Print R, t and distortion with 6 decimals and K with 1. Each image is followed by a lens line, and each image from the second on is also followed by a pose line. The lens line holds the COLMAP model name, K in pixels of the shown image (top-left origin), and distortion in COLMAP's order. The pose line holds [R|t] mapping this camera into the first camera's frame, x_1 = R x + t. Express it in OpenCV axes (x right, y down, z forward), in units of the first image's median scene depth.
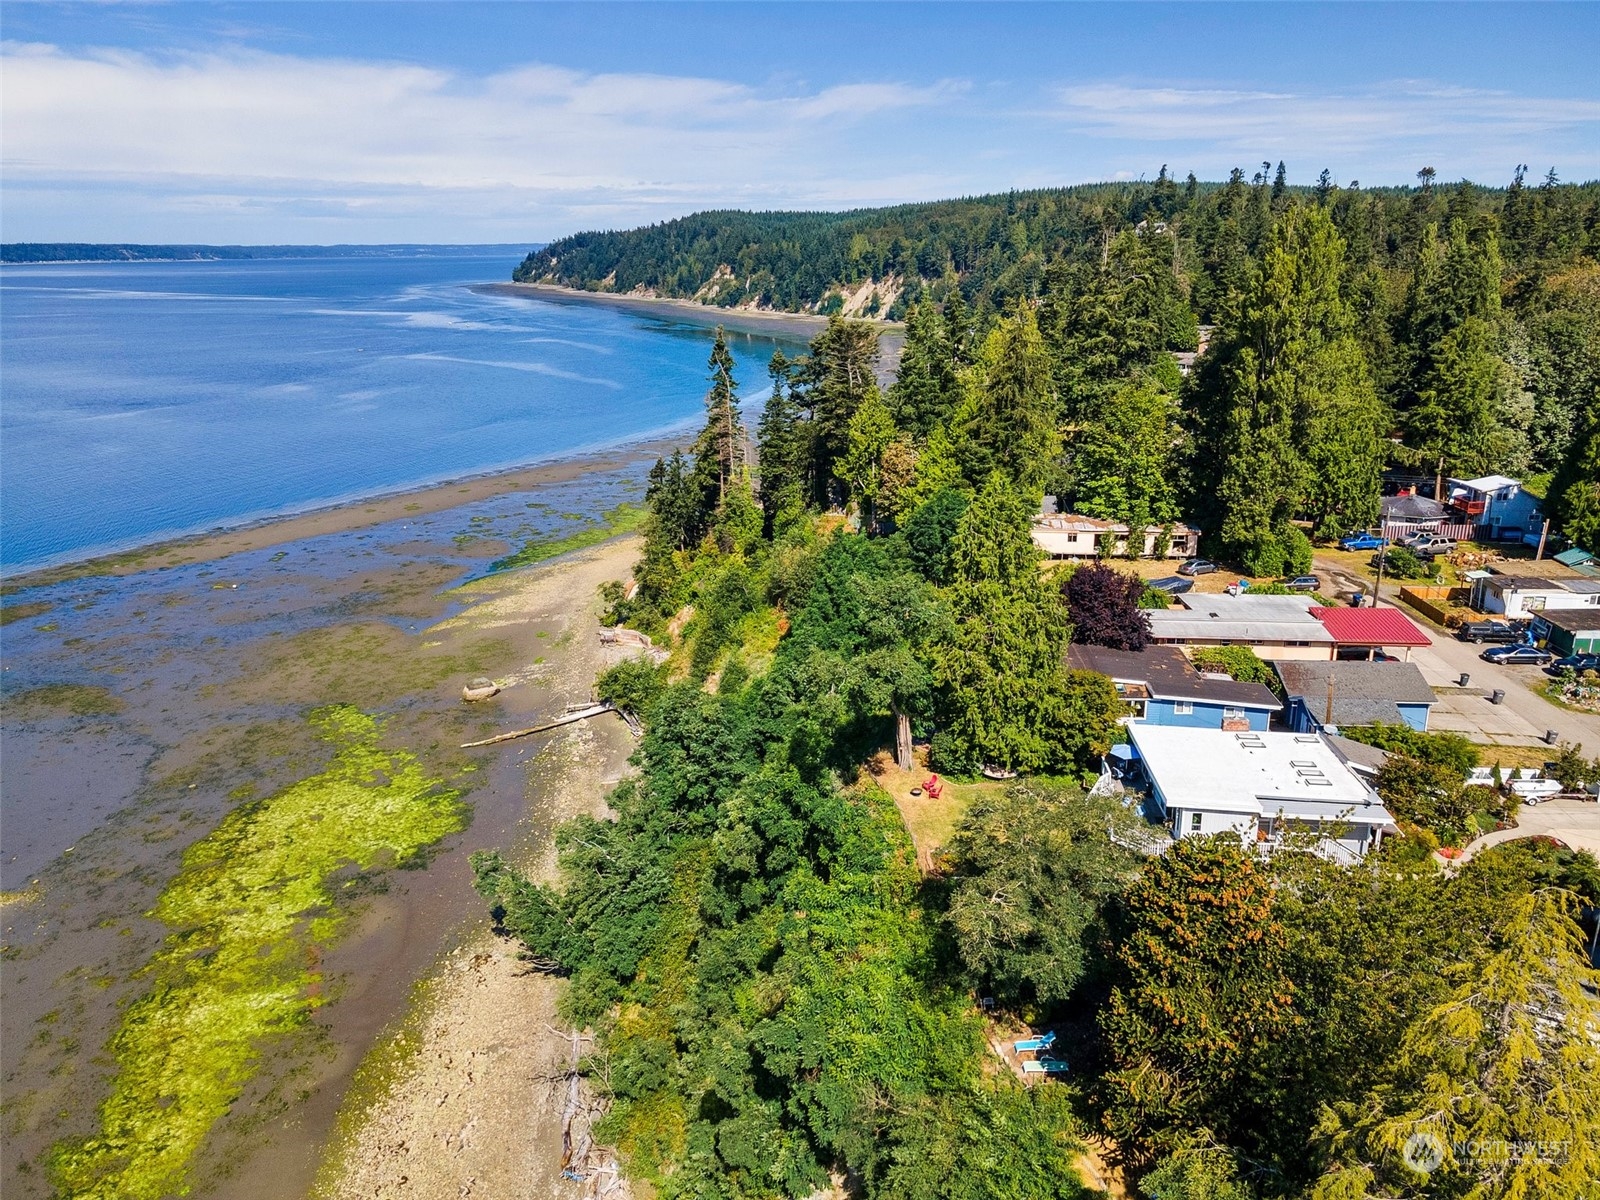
lens RADIAL K [[1169.3, 0, 800.0], [0, 1169.3, 600.0], [0, 0, 1]] dist [-0.001364, 0.071987]
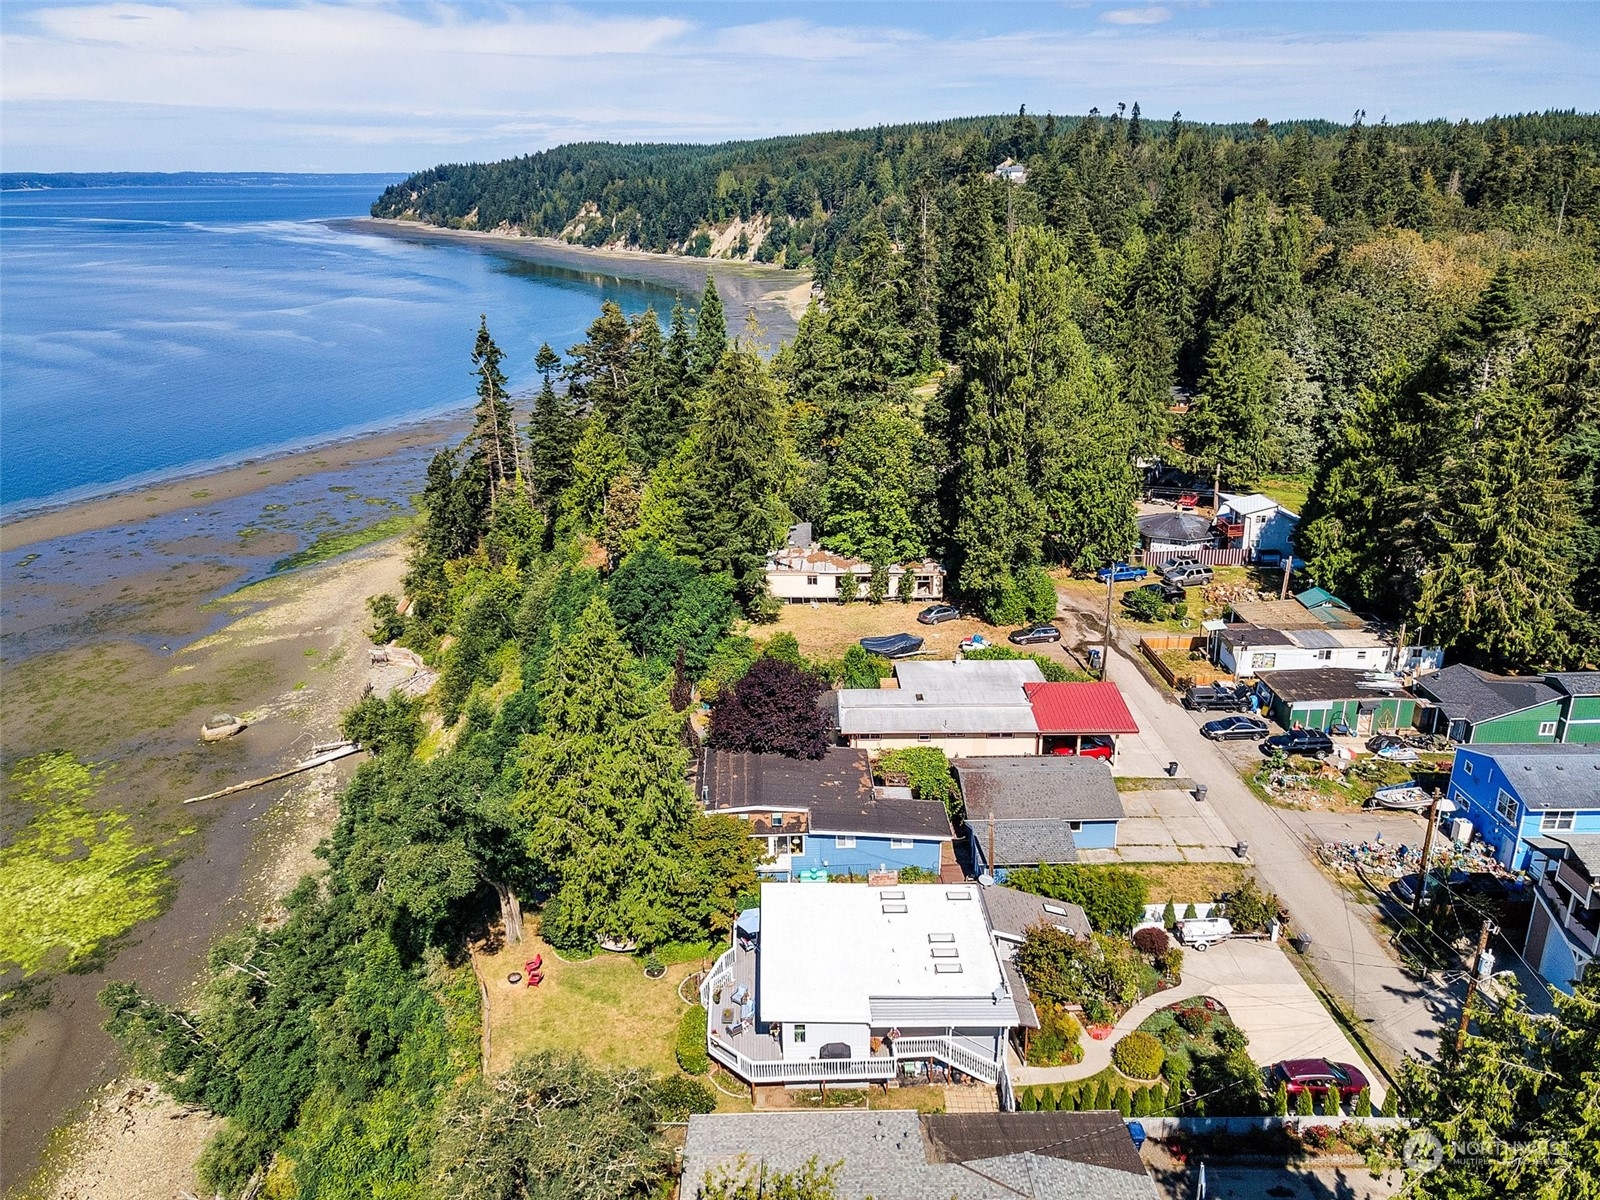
lens RADIAL K [[1169.3, 0, 800.0], [0, 1169.3, 600.0], [0, 0, 1]] dist [-0.001364, 0.071987]
pose [[0.995455, -0.032689, 0.089442, 0.107622], [0.027864, 0.998115, 0.054674, -0.067453], [-0.091061, -0.051933, 0.994490, 0.067149]]
